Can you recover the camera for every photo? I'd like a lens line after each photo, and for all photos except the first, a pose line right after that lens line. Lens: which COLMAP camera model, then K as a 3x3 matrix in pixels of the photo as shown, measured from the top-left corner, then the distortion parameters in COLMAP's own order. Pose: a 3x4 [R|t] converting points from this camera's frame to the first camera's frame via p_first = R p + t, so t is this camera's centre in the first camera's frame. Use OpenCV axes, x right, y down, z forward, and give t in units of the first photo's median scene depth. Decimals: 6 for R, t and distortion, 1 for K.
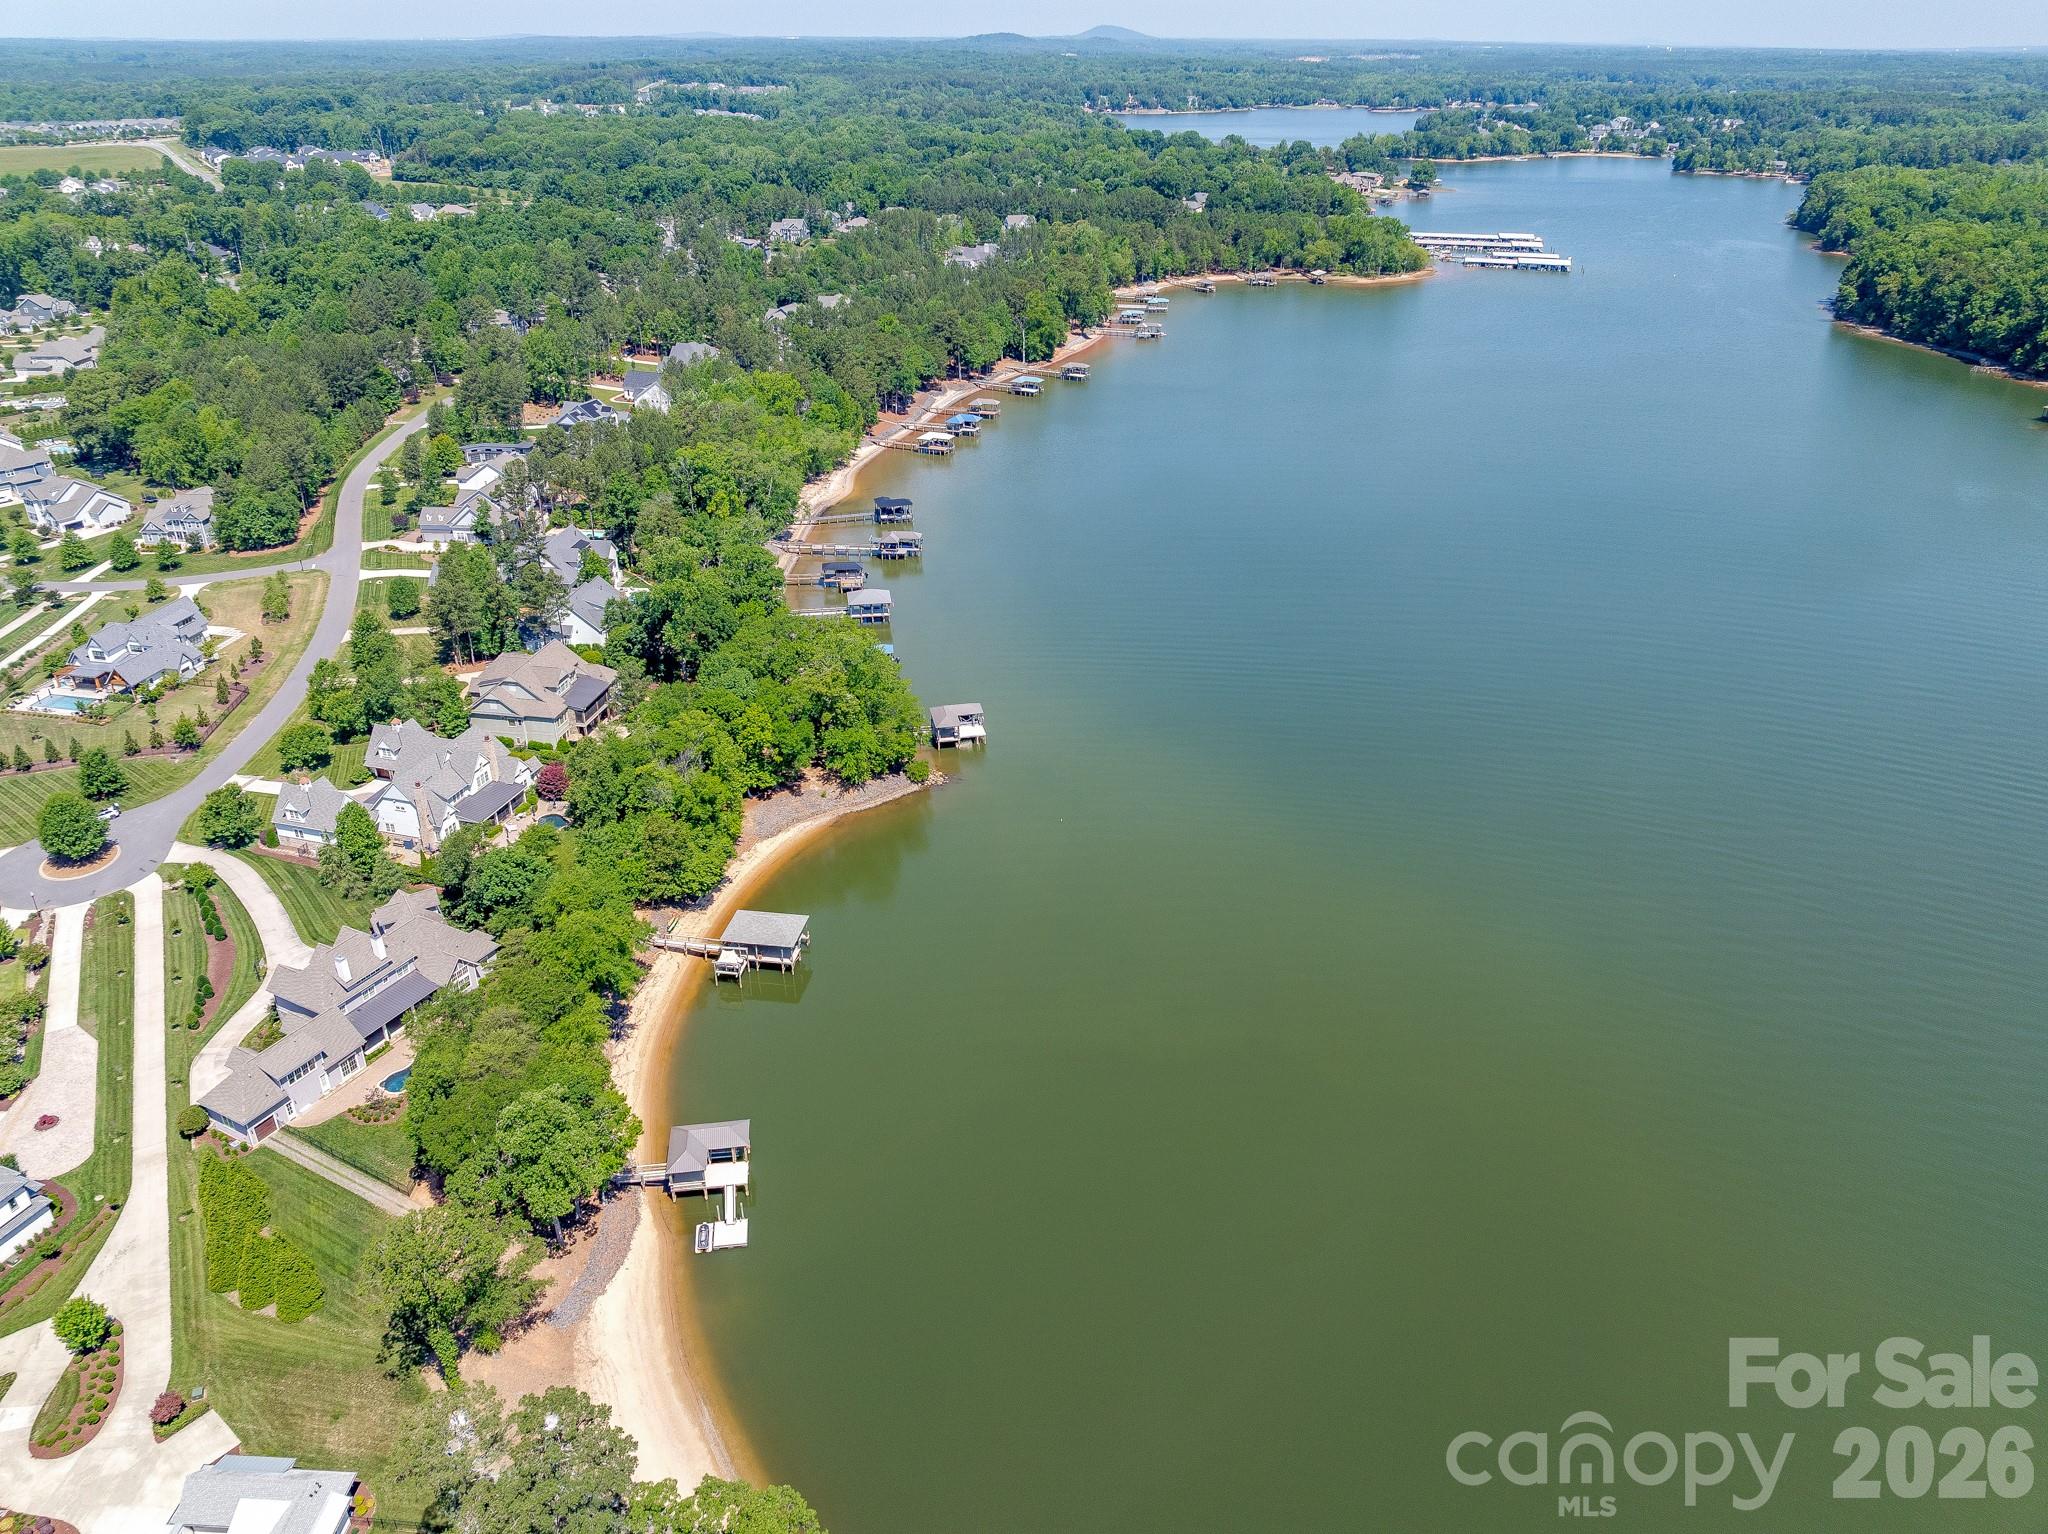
lens RADIAL K [[1431.8, 0, 1030.0], [0, 1431.8, 757.3], [0, 0, 1]] dist [-0.035459, -0.002322]
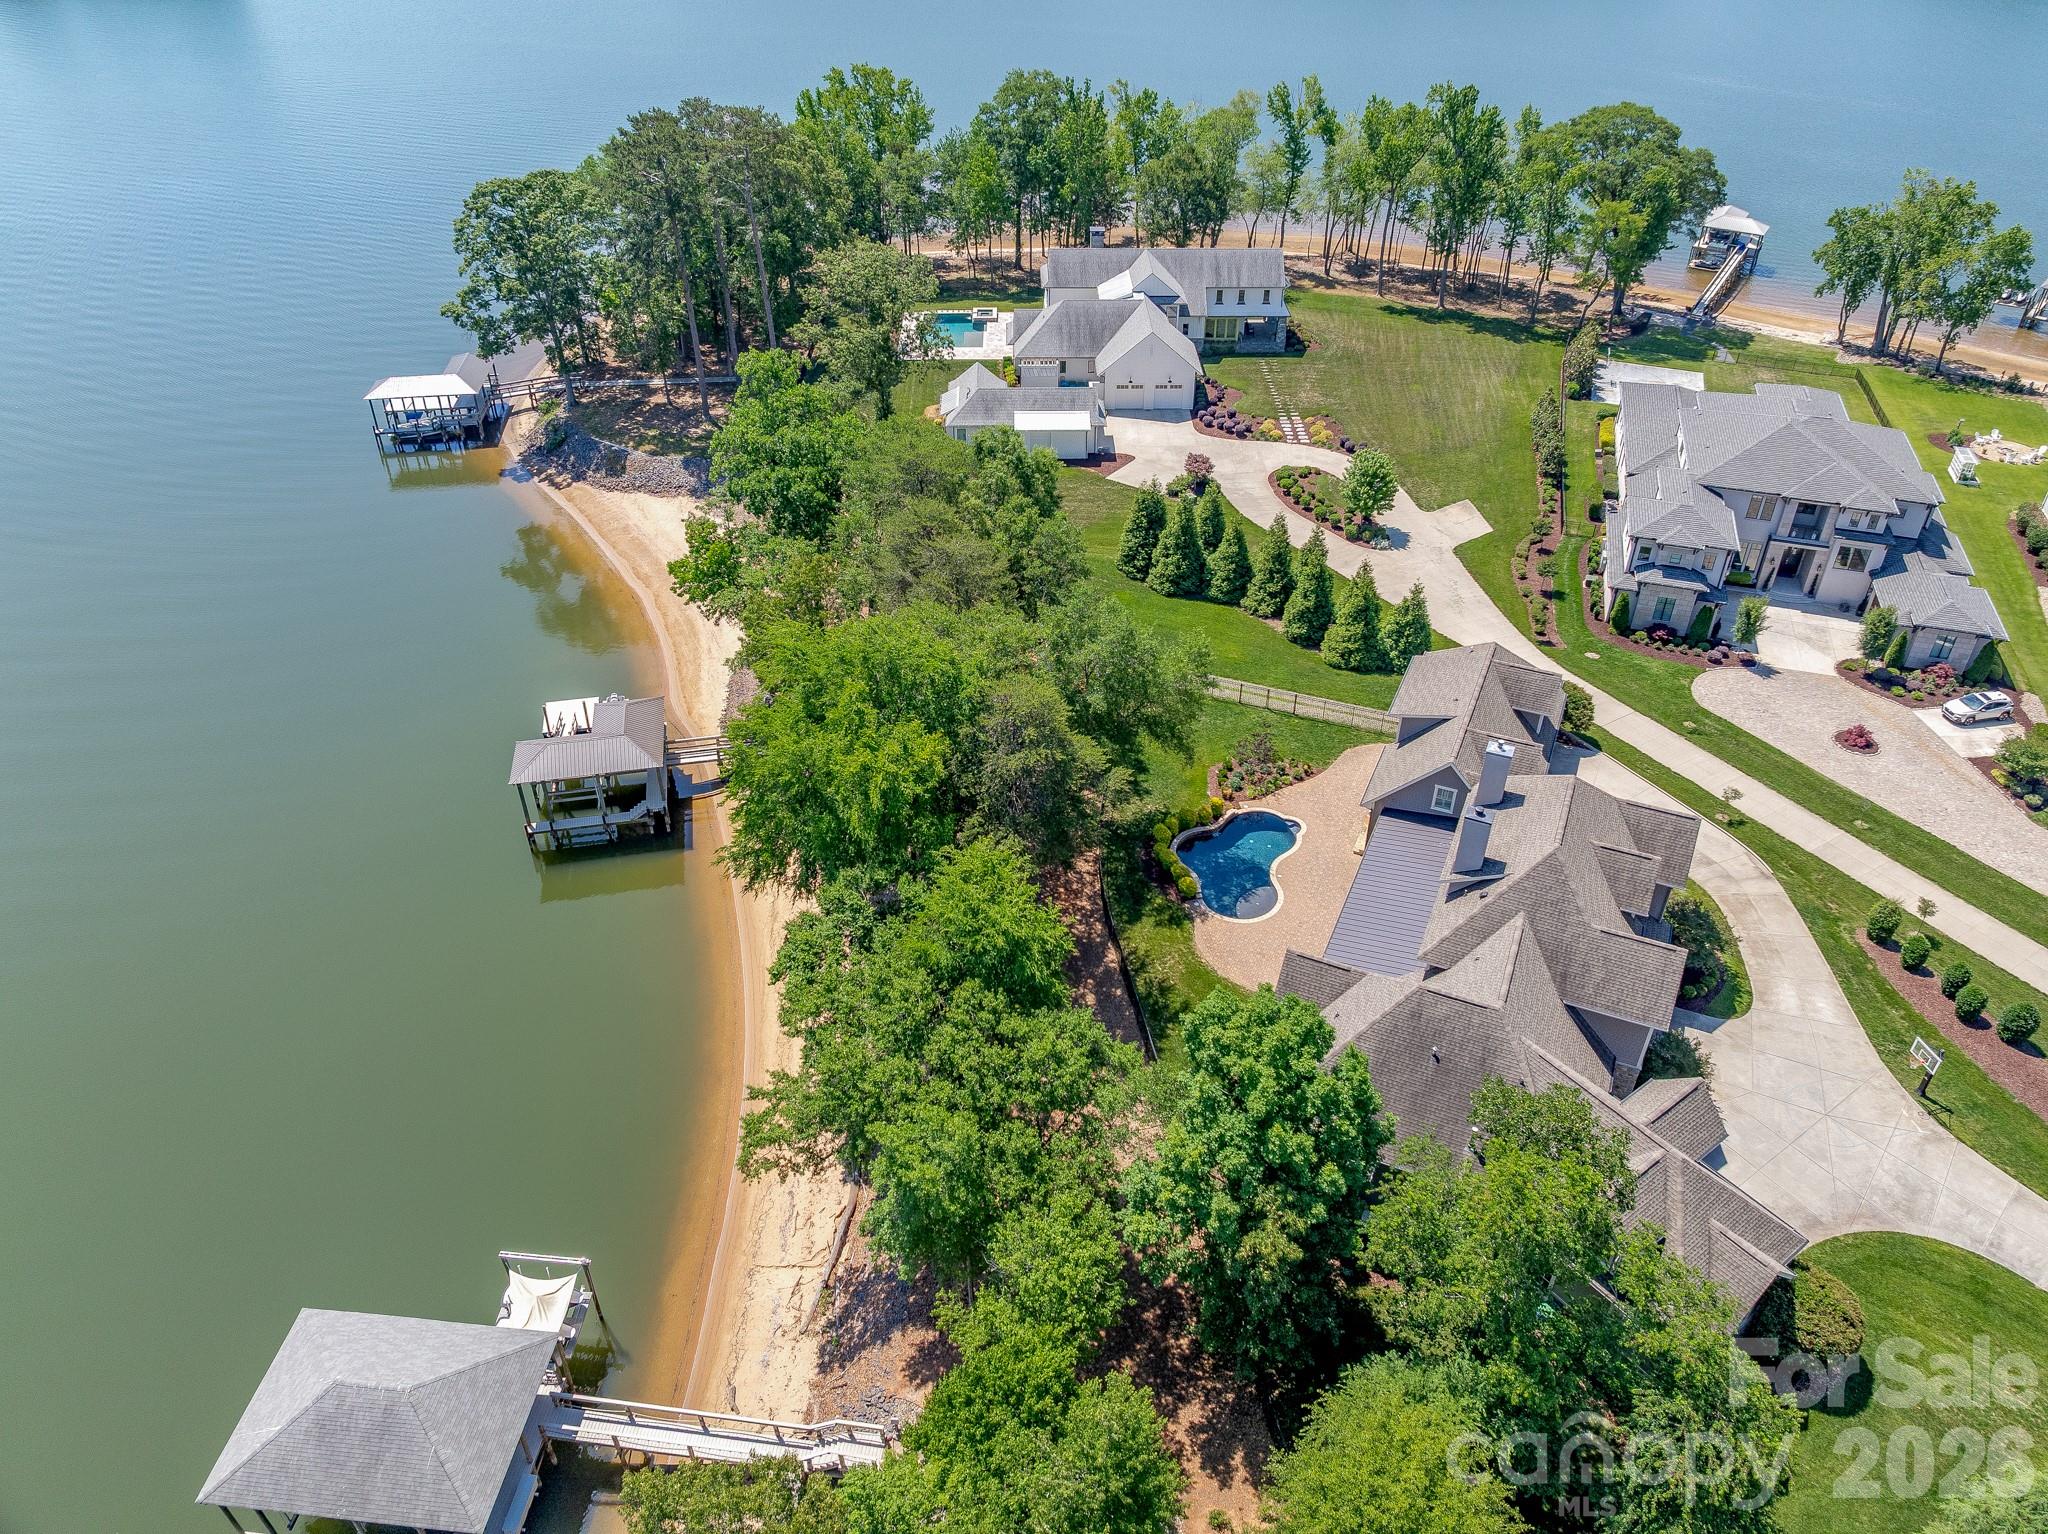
lens RADIAL K [[1431.8, 0, 1030.0], [0, 1431.8, 757.3], [0, 0, 1]] dist [-0.035459, -0.002322]
pose [[-0.998613, 0.022149, -0.047755, -0.289350], [-0.032153, 0.461662, 0.886473, -0.165575], [0.041682, 0.886779, -0.460310, 1.000248]]
